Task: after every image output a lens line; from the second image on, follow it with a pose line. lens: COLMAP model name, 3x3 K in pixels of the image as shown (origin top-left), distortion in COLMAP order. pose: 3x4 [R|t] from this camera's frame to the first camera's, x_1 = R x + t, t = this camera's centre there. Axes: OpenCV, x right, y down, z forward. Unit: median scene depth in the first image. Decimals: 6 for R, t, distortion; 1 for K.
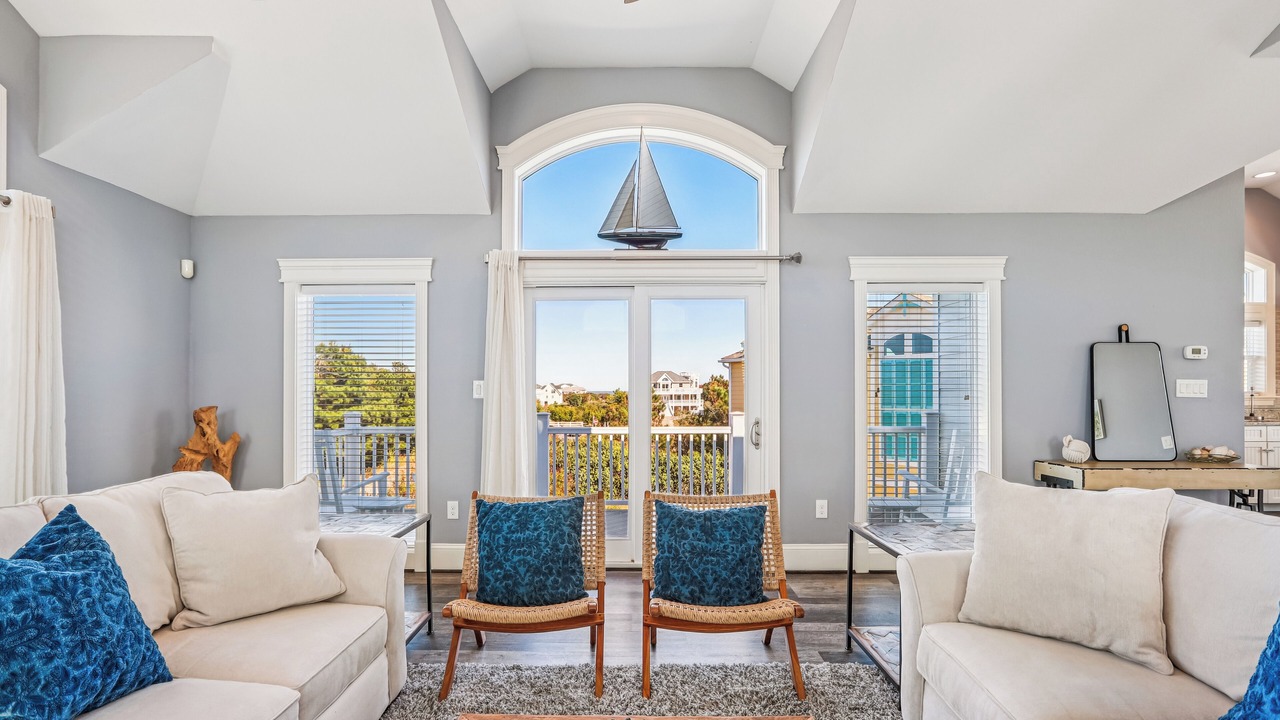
lens RADIAL K [[621.7, 0, 637.8], [0, 621.7, 384.6], [0, 0, 1]] dist [-0.037042, 0.030408]
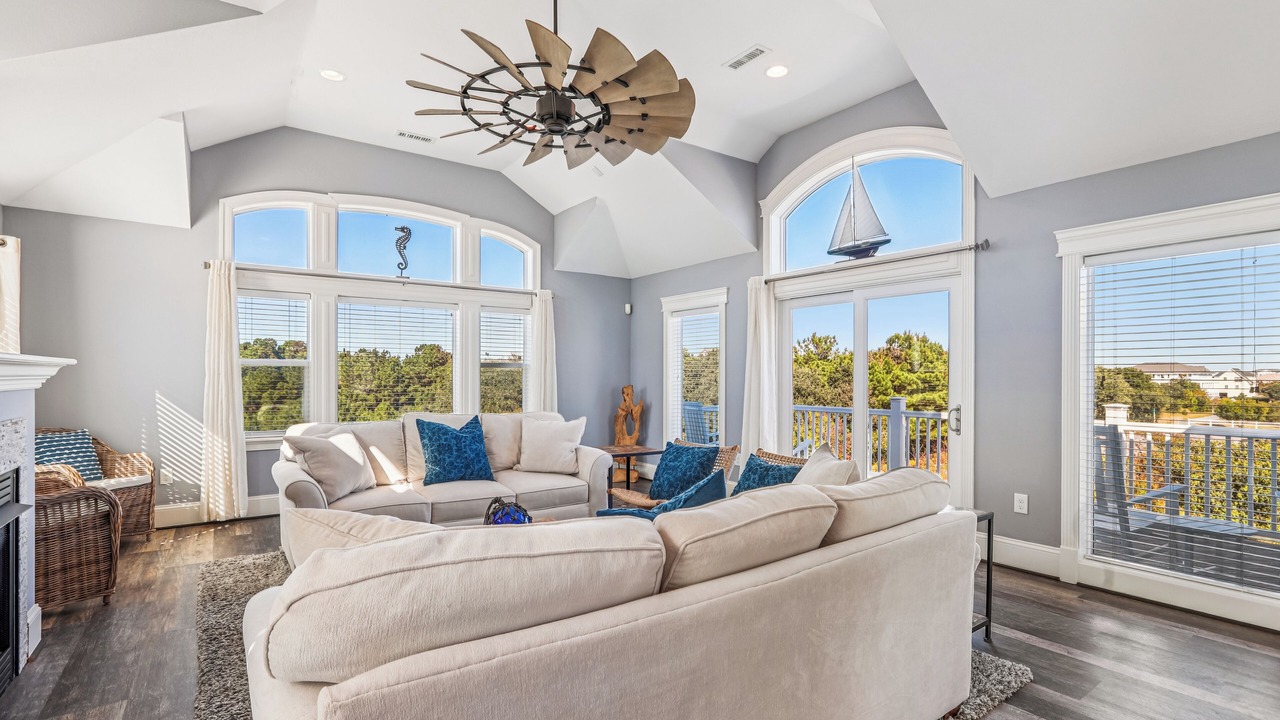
lens RADIAL K [[607.8, 0, 643.8], [0, 607.8, 379.2], [0, 0, 1]] dist [-0.002188, 0.000630]
pose [[0.585489, 0.008663, -0.810634, 0.714665], [0.002360, 0.999920, 0.012390, -0.002548], [0.810677, -0.009167, 0.585422, -0.014586]]
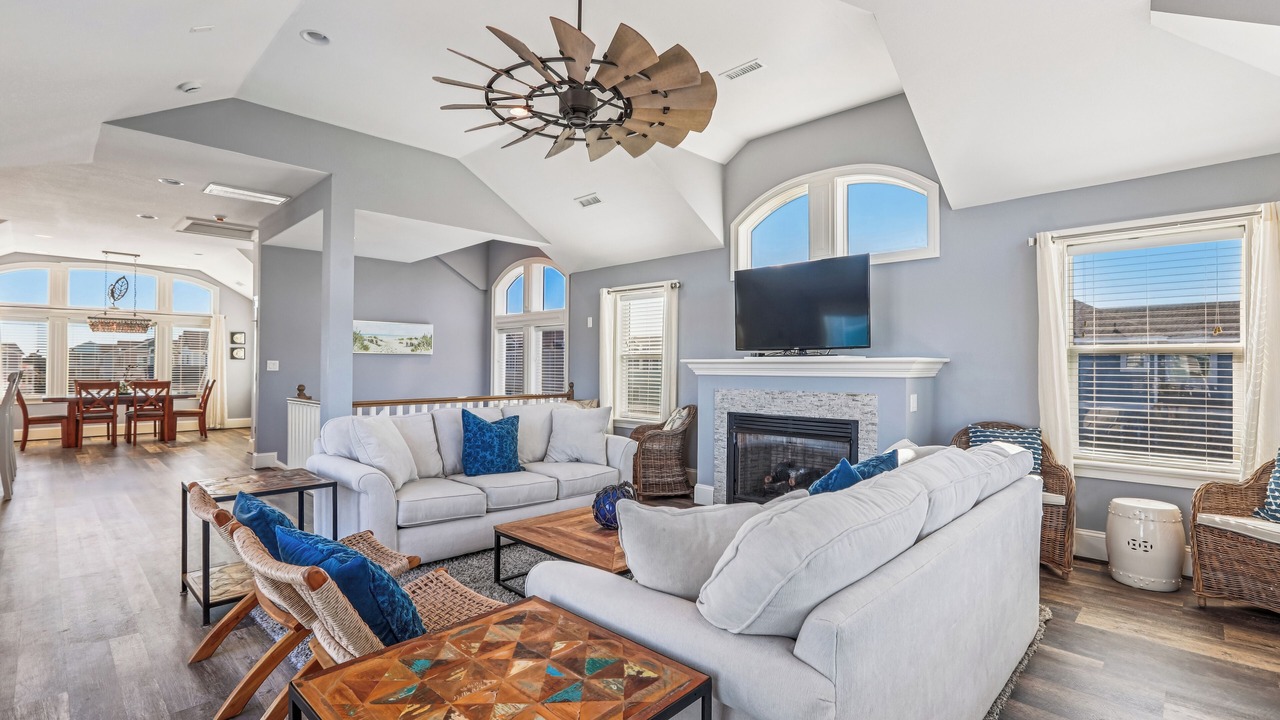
lens RADIAL K [[600.4, 0, 620.8], [0, 600.4, 357.9], [0, 0, 1]] dist [-0.002186, 0.000043]
pose [[-0.690447, 0.008567, 0.723332, -0.592688], [-0.010726, 0.999699, -0.022078, 0.004891], [-0.723303, -0.023002, -0.690147, 0.852126]]
